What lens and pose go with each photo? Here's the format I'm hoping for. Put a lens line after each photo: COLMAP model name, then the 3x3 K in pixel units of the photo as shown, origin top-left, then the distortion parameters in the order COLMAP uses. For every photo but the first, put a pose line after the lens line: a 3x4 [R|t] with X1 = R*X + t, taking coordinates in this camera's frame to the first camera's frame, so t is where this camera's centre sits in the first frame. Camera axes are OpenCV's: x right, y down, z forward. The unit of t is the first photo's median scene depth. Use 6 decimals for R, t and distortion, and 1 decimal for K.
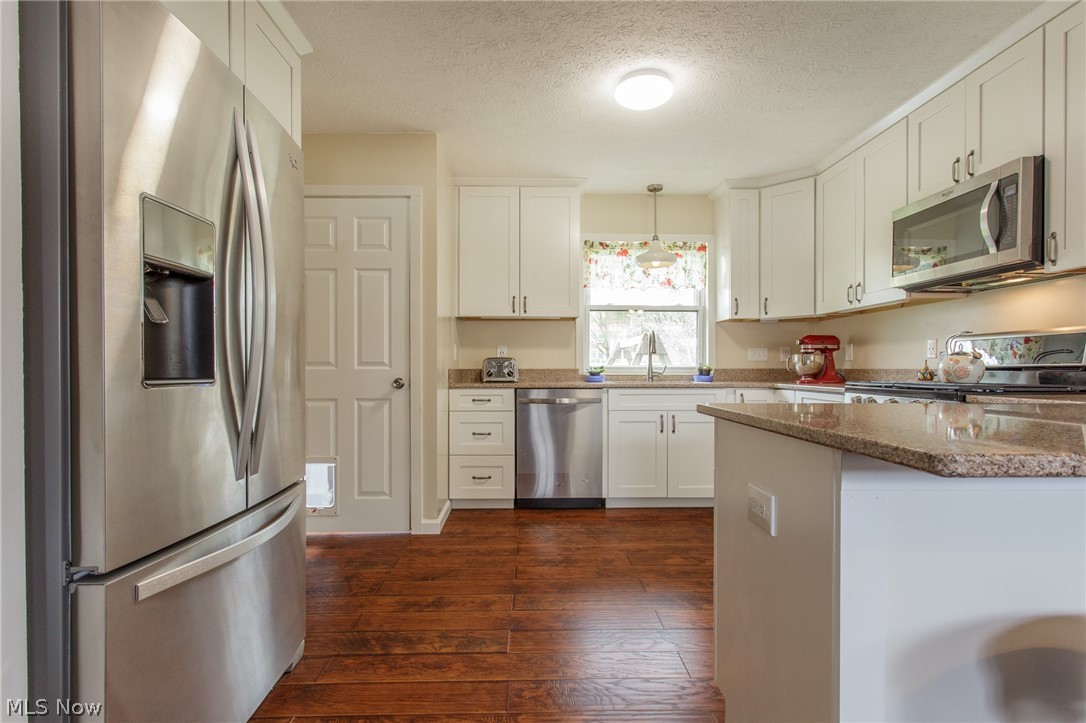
lens RADIAL K [[534.5, 0, 541.0], [0, 534.5, 372.1], [0, 0, 1]] dist [0.001689, 0.000792]
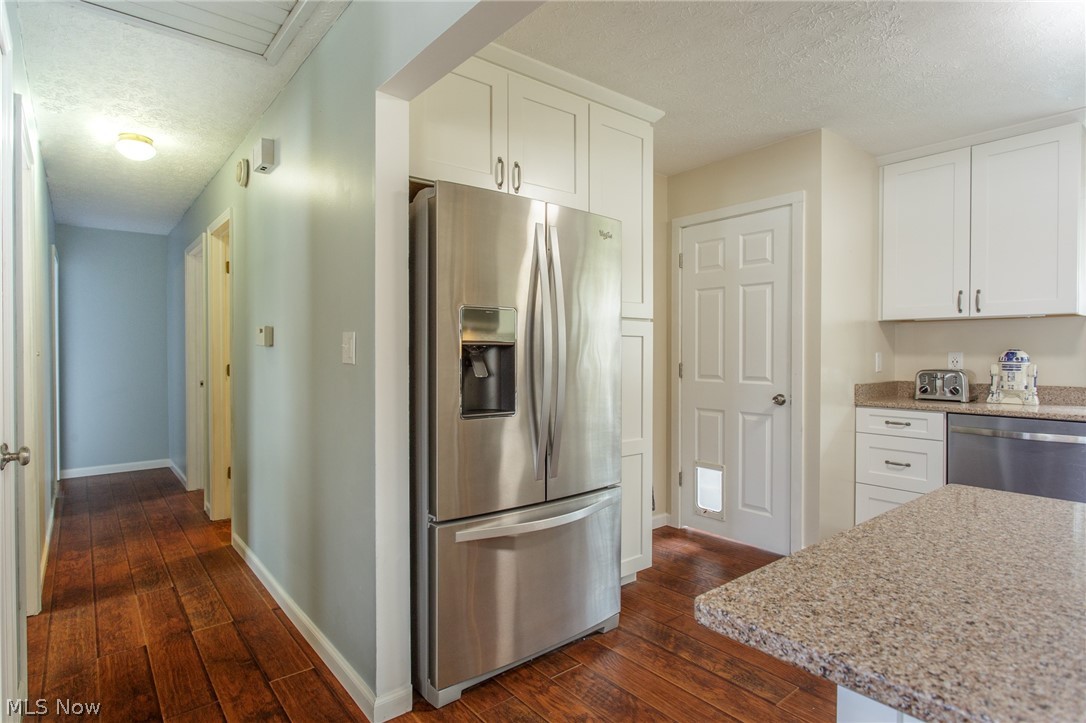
lens RADIAL K [[569.8, 0, 543.0], [0, 569.8, 361.5], [0, 0, 1]] dist [0.001083, 0.000188]
pose [[0.621853, 0.014311, -0.783004, 0.230927], [-0.006605, 0.999893, 0.013030, -0.049556], [0.783106, -0.002931, 0.621881, 0.020045]]
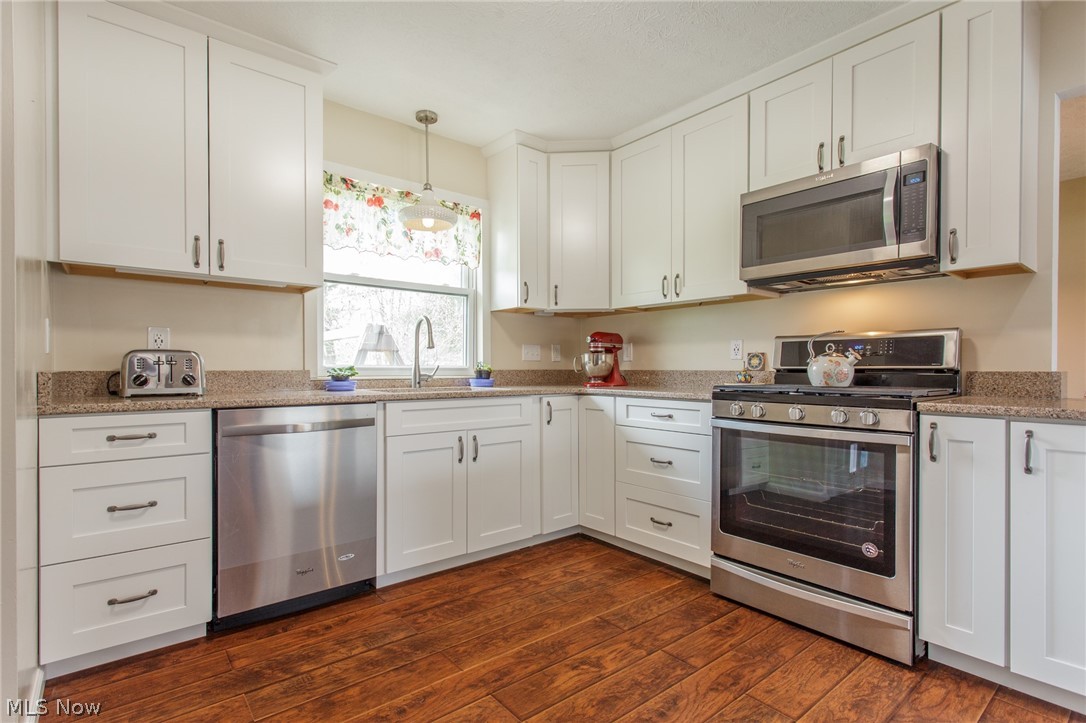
lens RADIAL K [[524.2, 0, 541.7], [0, 524.2, 370.7], [0, 0, 1]] dist [-0.000226, -0.000057]
pose [[0.786112, -0.002486, 0.618080, -0.109846], [0.003390, 0.999994, -0.000289, -0.005363], [-0.618075, 0.002322, 0.786115, 0.391164]]
